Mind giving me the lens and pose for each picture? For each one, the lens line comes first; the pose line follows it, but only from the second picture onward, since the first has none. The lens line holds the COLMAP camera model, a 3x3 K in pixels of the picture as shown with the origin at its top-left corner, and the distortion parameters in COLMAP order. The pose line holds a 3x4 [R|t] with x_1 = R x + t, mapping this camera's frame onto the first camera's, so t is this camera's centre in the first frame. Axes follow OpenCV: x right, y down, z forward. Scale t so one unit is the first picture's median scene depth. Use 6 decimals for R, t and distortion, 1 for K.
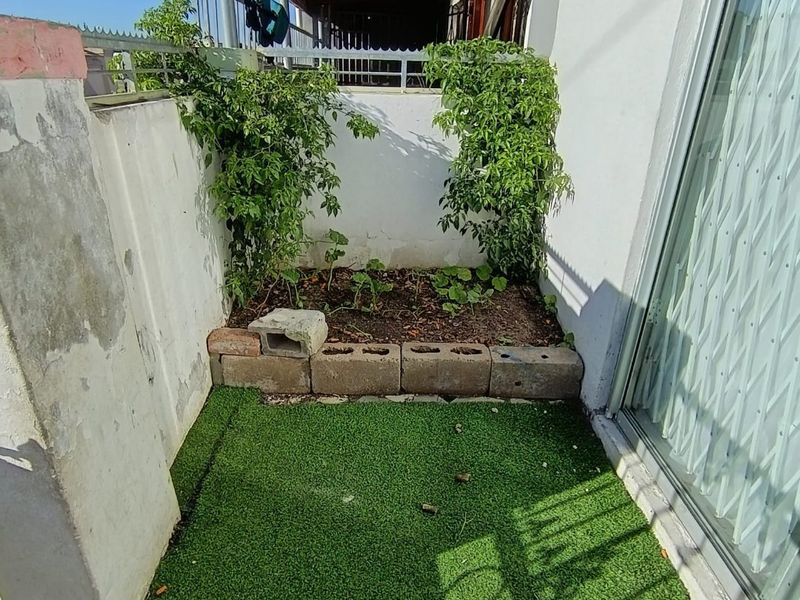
lens RADIAL K [[499.5, 0, 400.0], [0, 499.5, 300.0], [0, 0, 1]] dist [-0.003785, 0.002918]
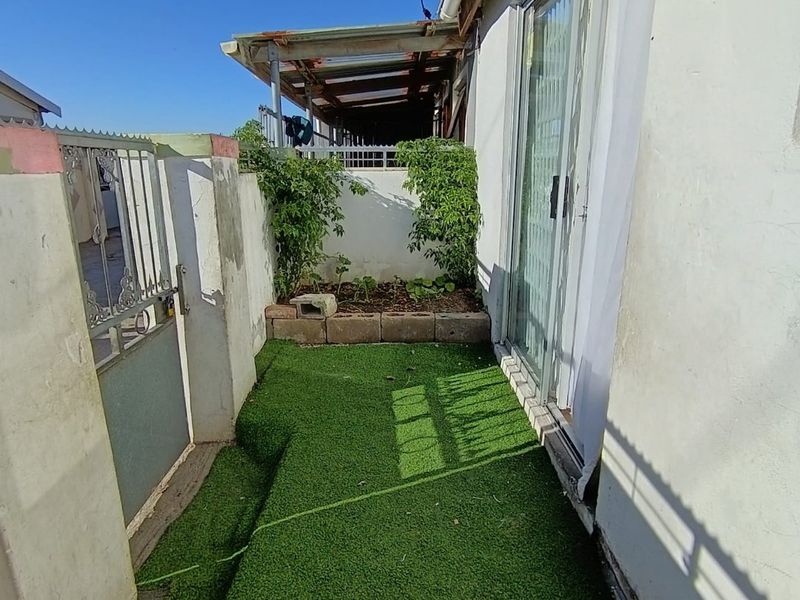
lens RADIAL K [[499.5, 0, 400.0], [0, 499.5, 300.0], [0, 0, 1]] dist [-0.003785, 0.002918]
pose [[0.999412, -0.021099, -0.027011, 0.105019], [0.016235, 0.985473, -0.169057, 0.314871], [0.030185, 0.168519, 0.985236, -0.601081]]
